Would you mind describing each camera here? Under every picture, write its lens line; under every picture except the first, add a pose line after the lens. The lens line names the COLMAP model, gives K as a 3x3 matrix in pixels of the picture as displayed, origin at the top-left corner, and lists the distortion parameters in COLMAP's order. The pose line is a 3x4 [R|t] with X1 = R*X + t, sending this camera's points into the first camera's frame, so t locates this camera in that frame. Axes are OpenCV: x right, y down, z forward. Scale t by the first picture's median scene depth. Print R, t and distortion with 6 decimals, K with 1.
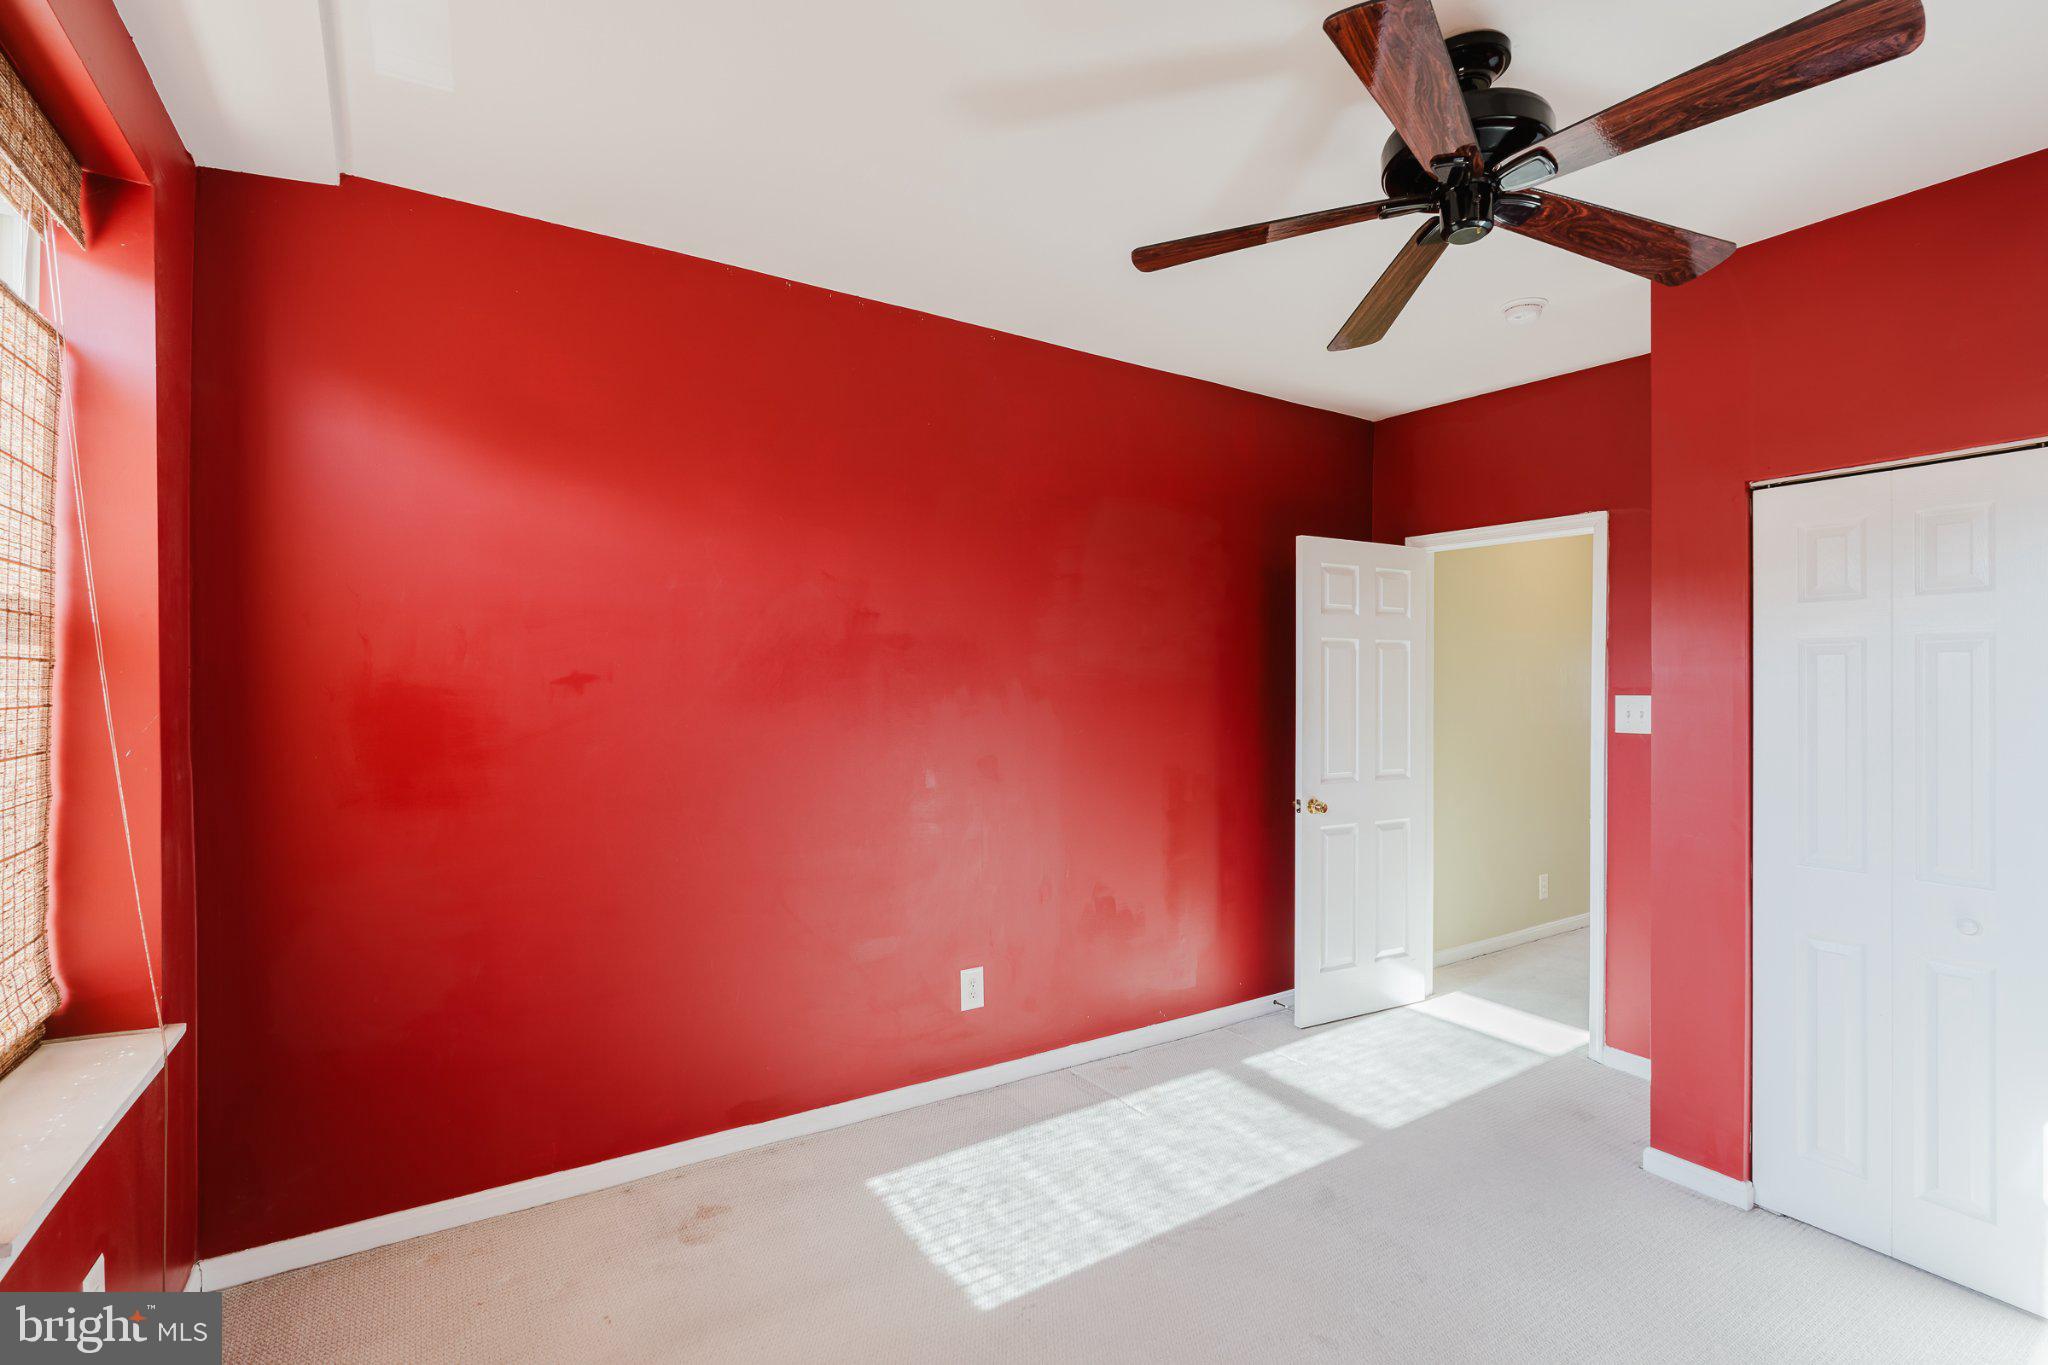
lens RADIAL K [[949.7, 0, 1018.8], [0, 949.7, 685.4], [0, 0, 1]] dist [-0.010642, 0.001783]
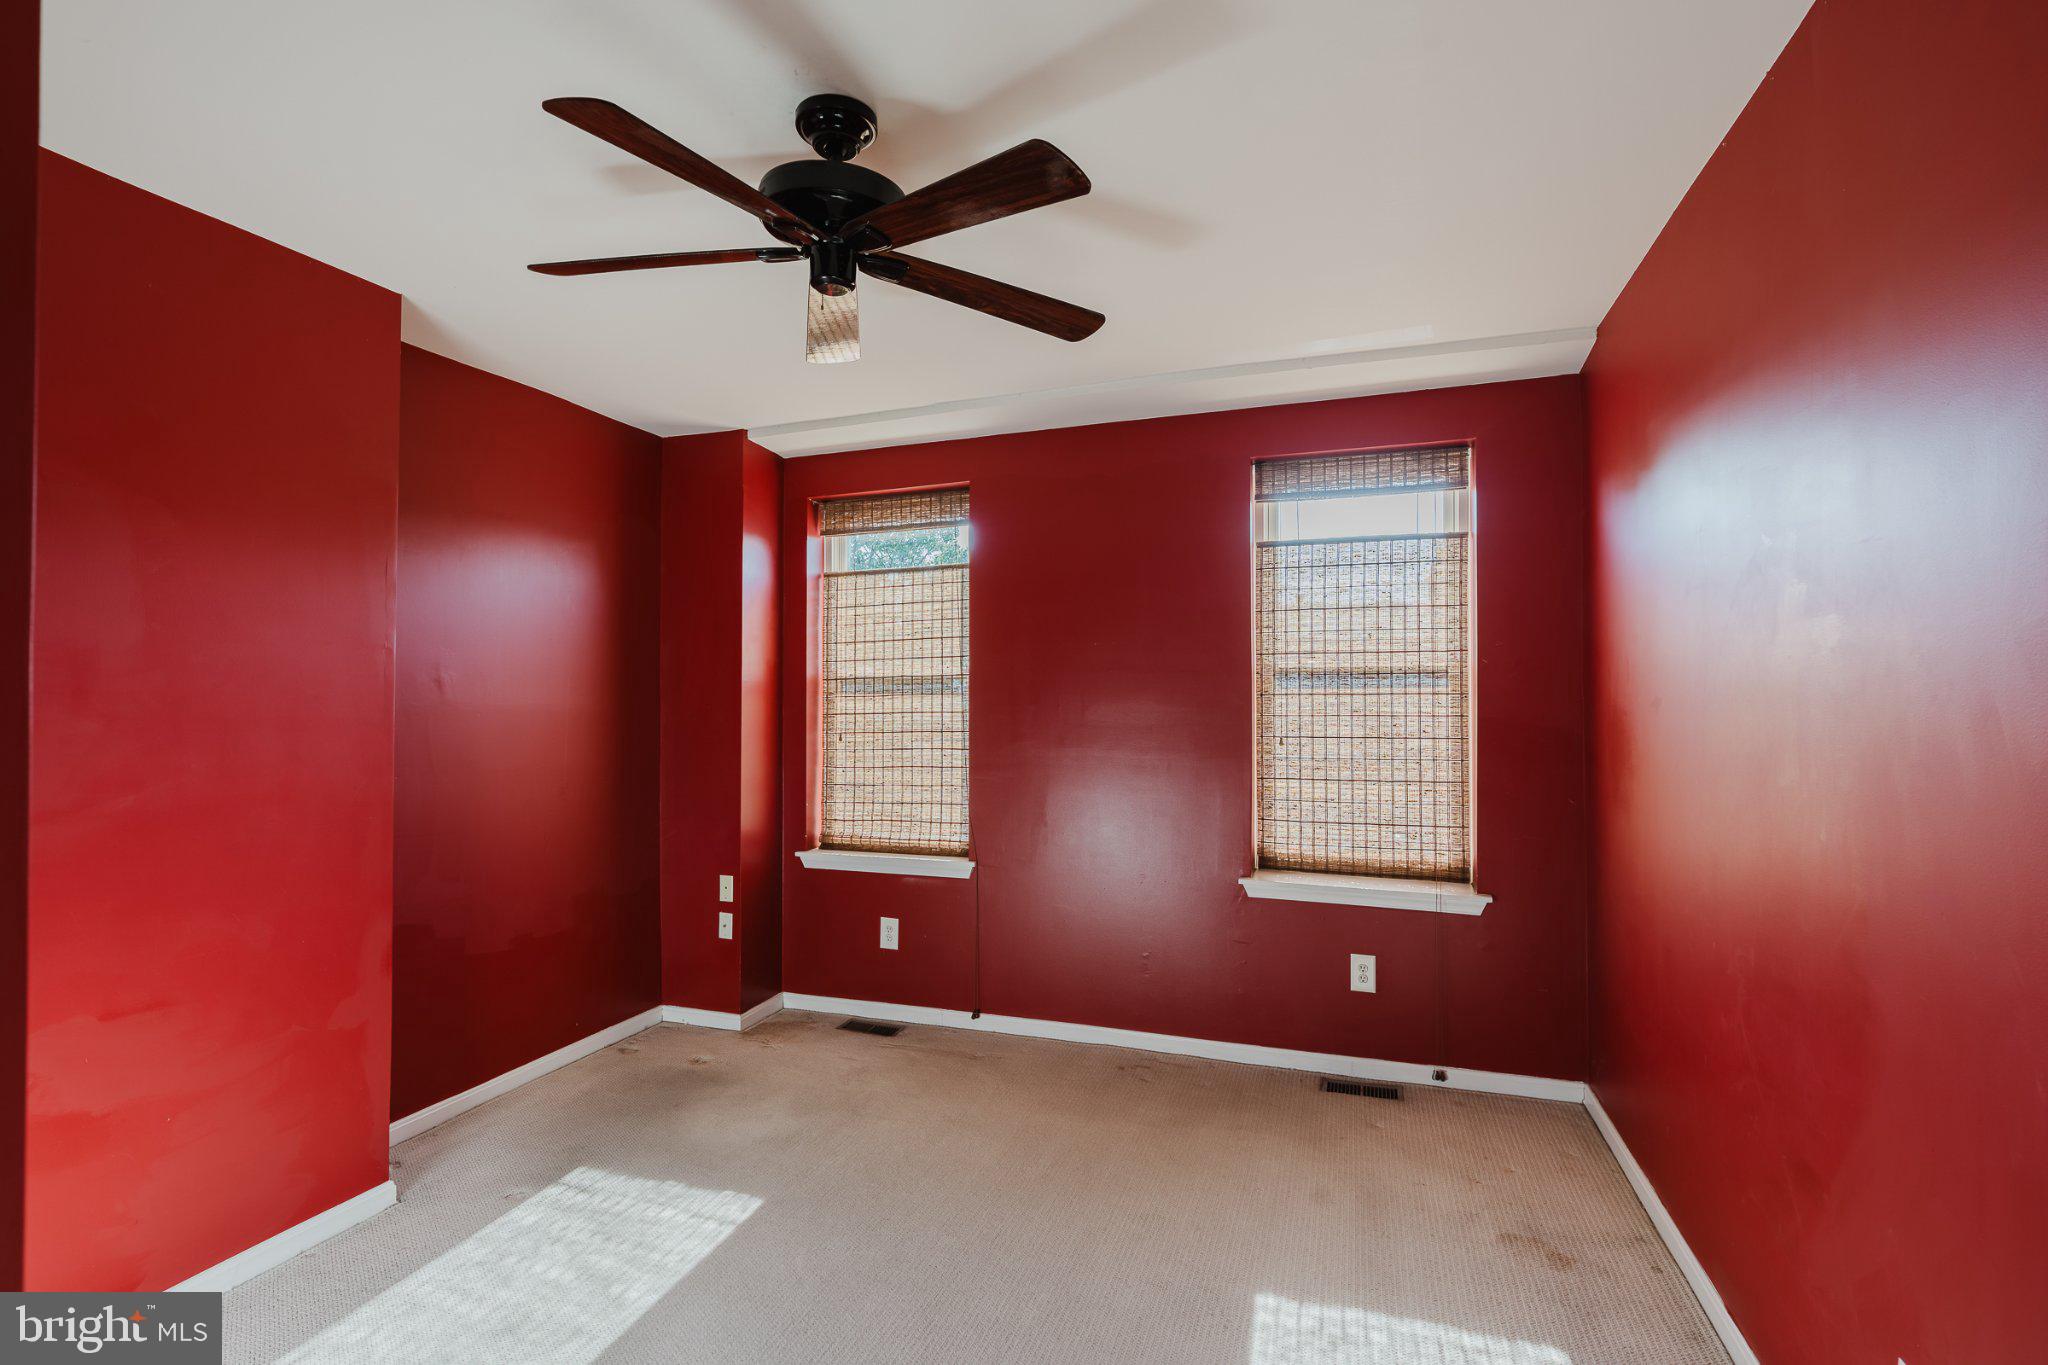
lens RADIAL K [[971.2, 0, 1032.3], [0, 971.2, 682.6], [0, 0, 1]] dist [-0.005696, 0.000024]
pose [[-0.779730, -0.009198, -0.626048, 0.717095], [0.001460, 0.999863, -0.016508, -0.010816], [0.626114, -0.013786, -0.779610, 1.432167]]
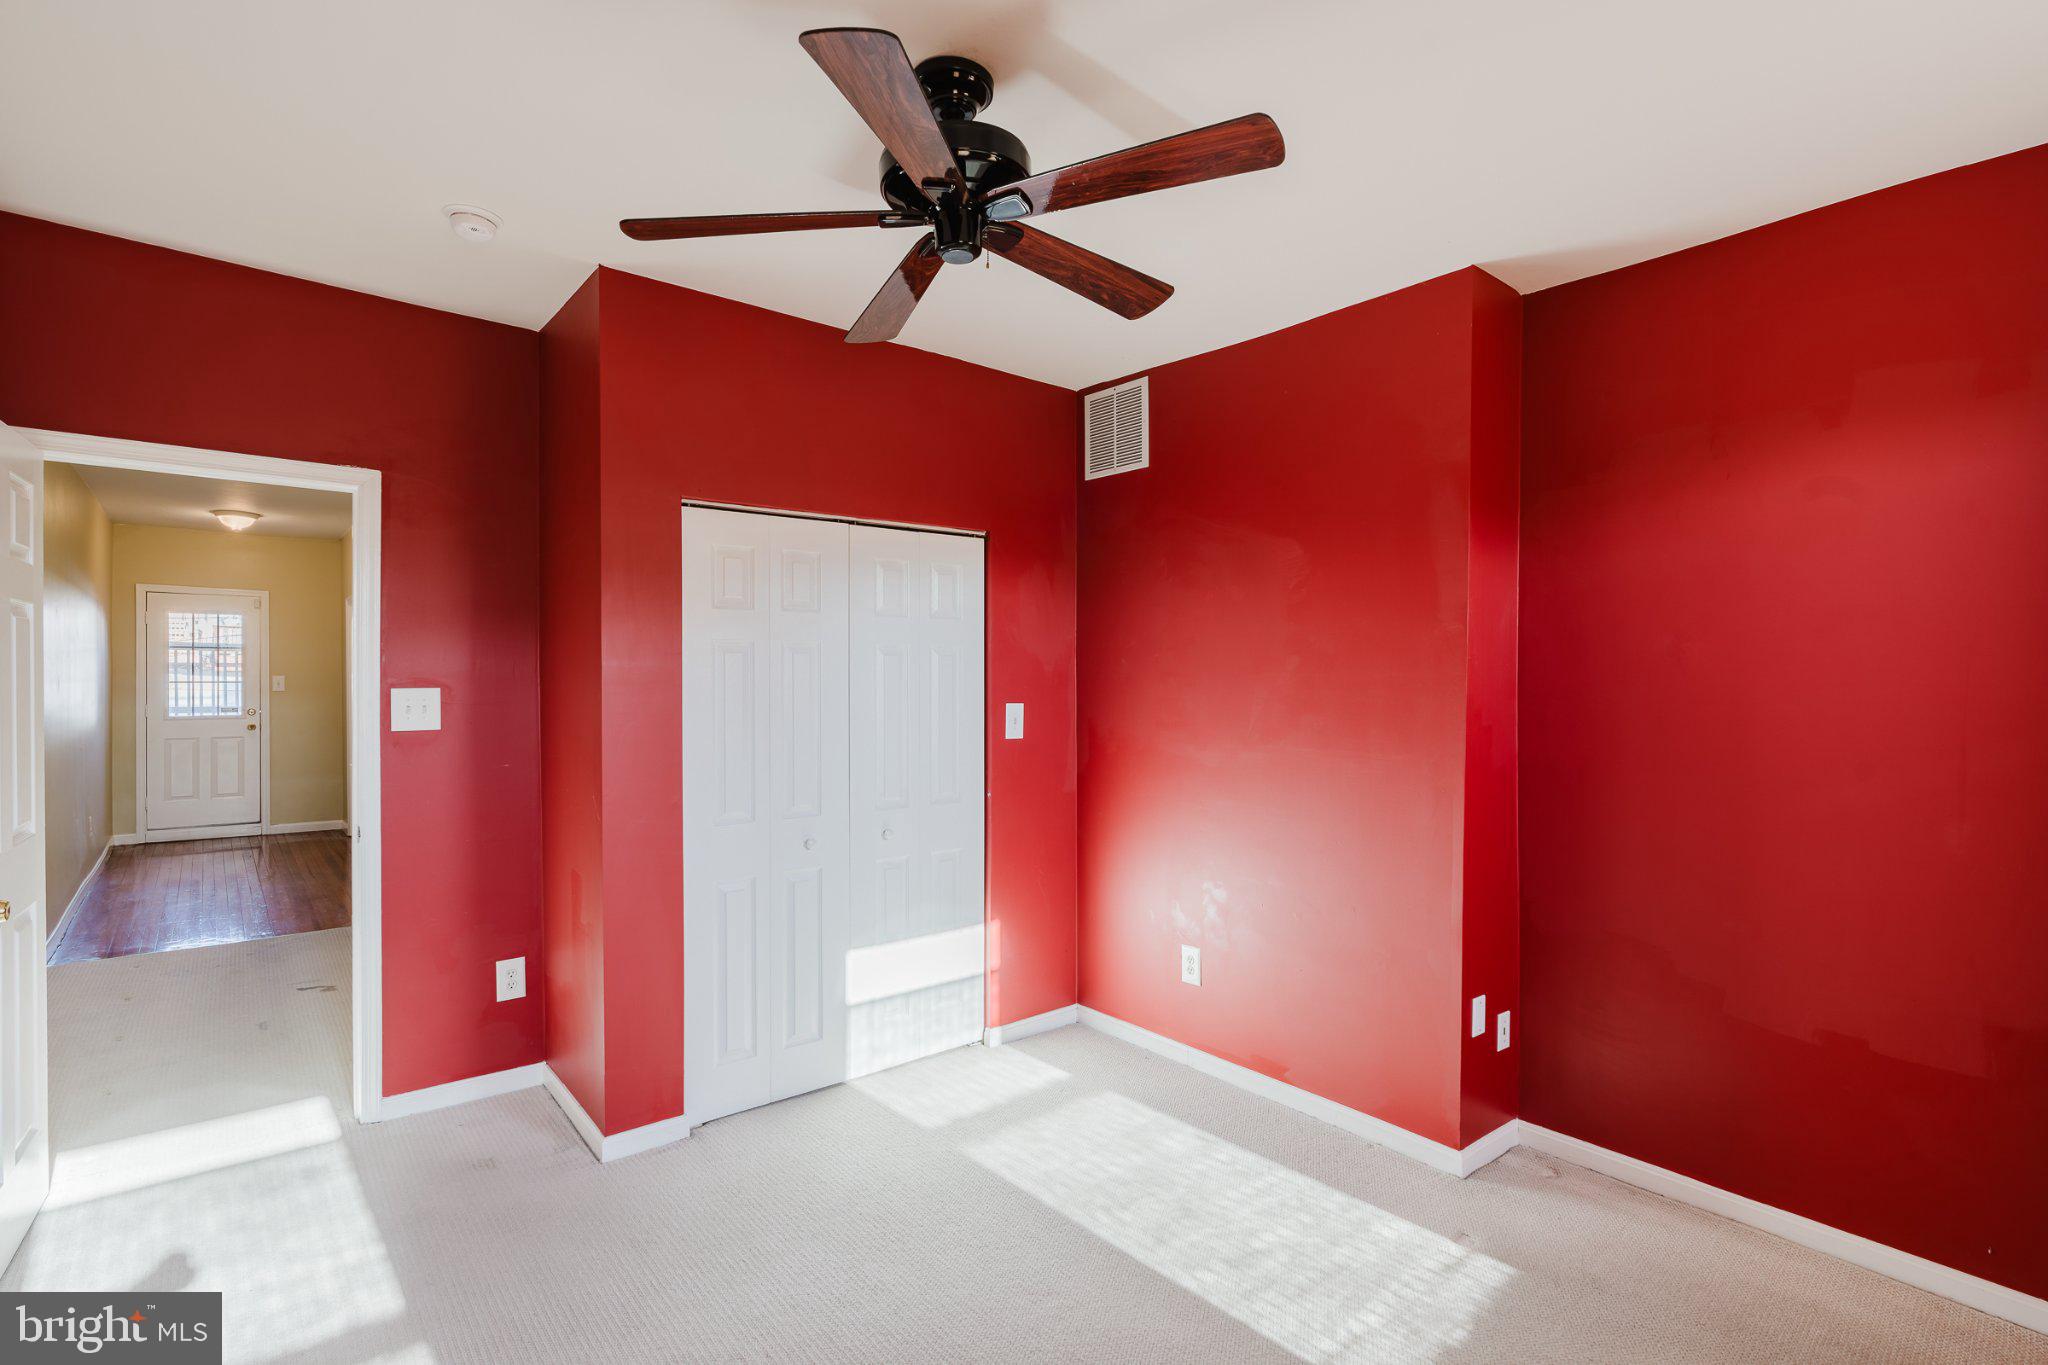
lens RADIAL K [[991.8, 0, 1024.0], [0, 991.8, 682.5], [0, 0, 1]] dist [0.003145, 0.001047]
pose [[-0.113426, -0.016283, 0.993413, -0.473471], [-0.007216, 0.999853, 0.015565, -0.018086], [-0.993520, -0.005403, -0.113527, 0.747536]]
